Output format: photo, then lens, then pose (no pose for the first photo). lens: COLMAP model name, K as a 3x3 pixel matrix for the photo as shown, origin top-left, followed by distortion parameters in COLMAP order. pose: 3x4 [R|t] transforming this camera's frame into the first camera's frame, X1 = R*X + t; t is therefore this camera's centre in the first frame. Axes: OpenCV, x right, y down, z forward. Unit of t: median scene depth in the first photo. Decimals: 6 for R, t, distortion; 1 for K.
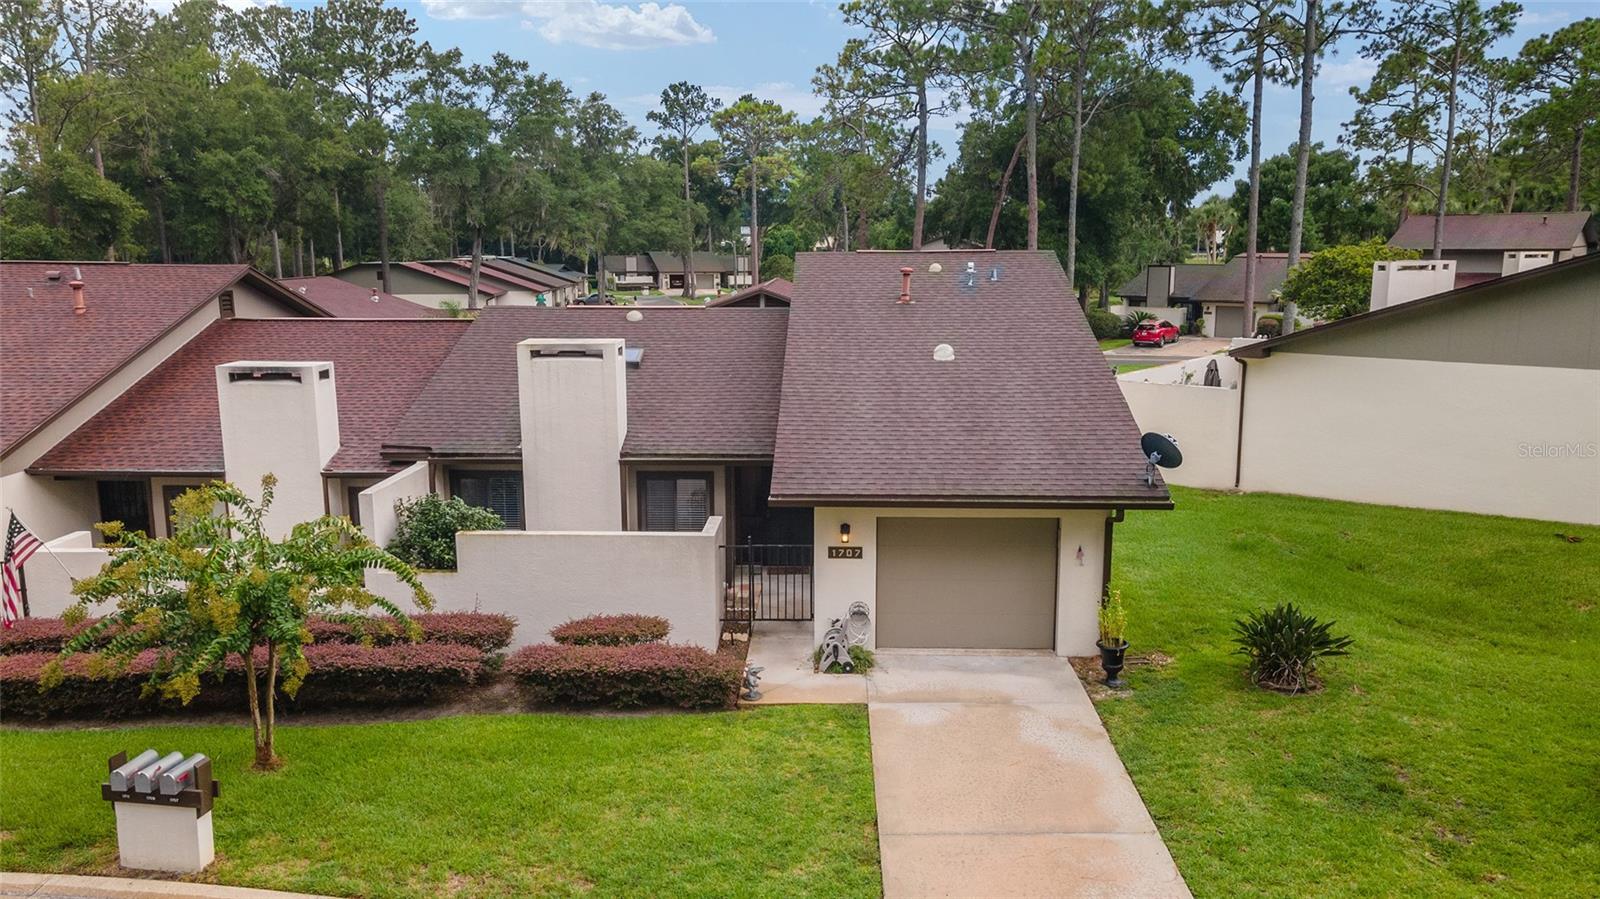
lens RADIAL K [[1172.3, 0, 796.4], [0, 1172.3, 447.8], [0, 0, 1]] dist [0.038152, 0.004026]
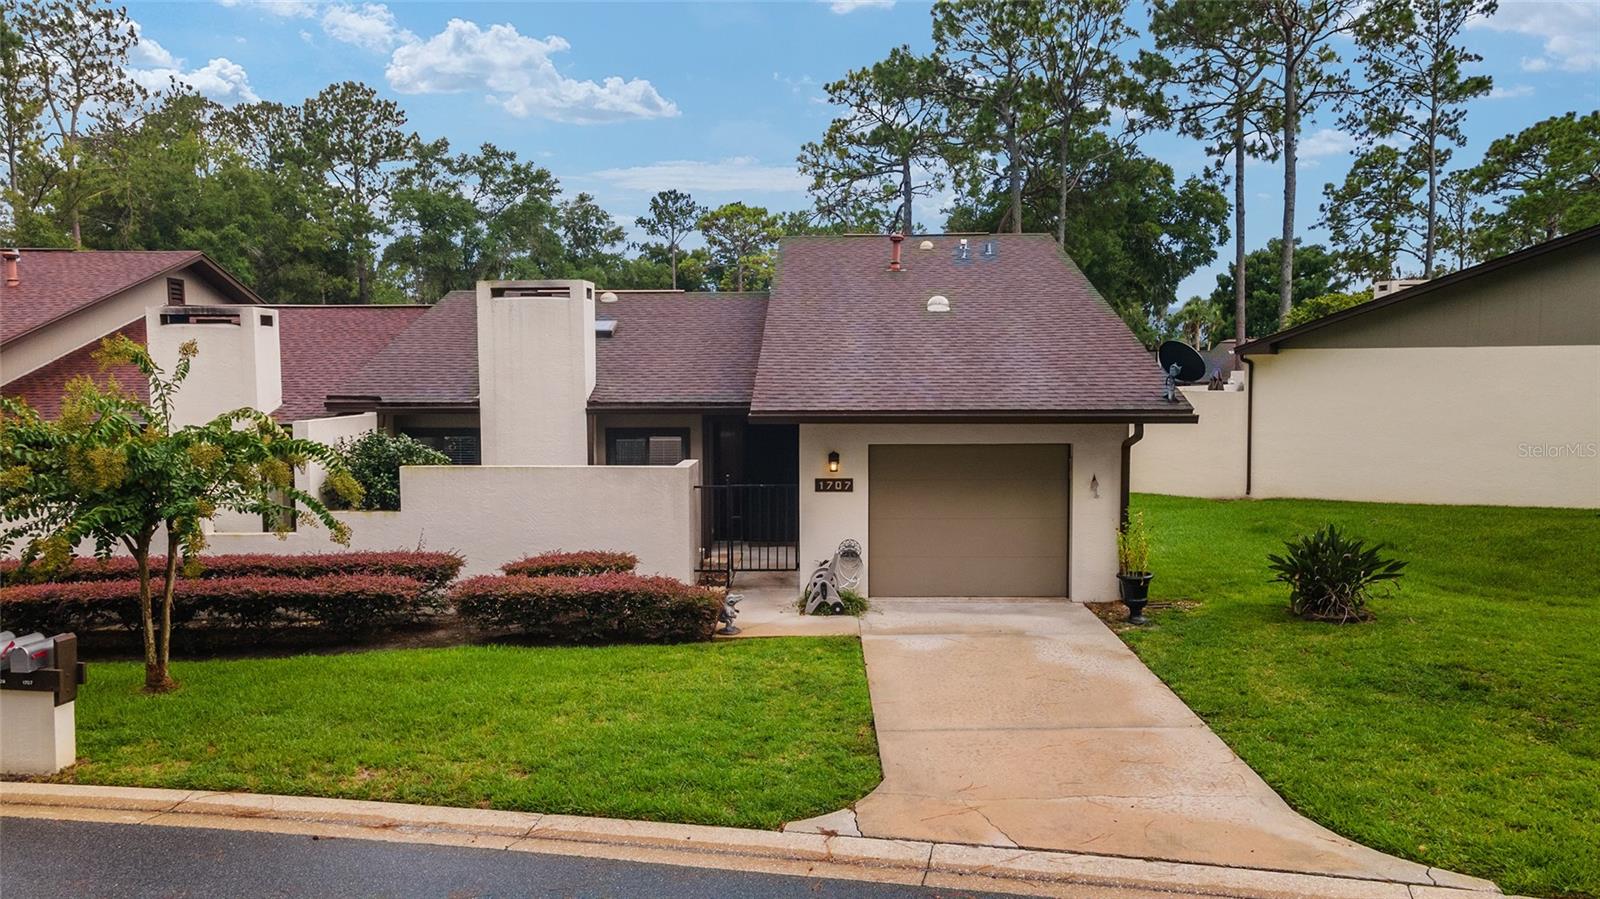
lens RADIAL K [[1172.3, 0, 796.7], [0, 1172.3, 447.4], [0, 0, 1]] dist [0.038152, 0.004026]
pose [[0.999931, -0.003086, 0.011374, 0.002592], [0.004259, 0.994500, -0.104654, 0.132178], [-0.010989, 0.104695, 0.994444, 0.088451]]
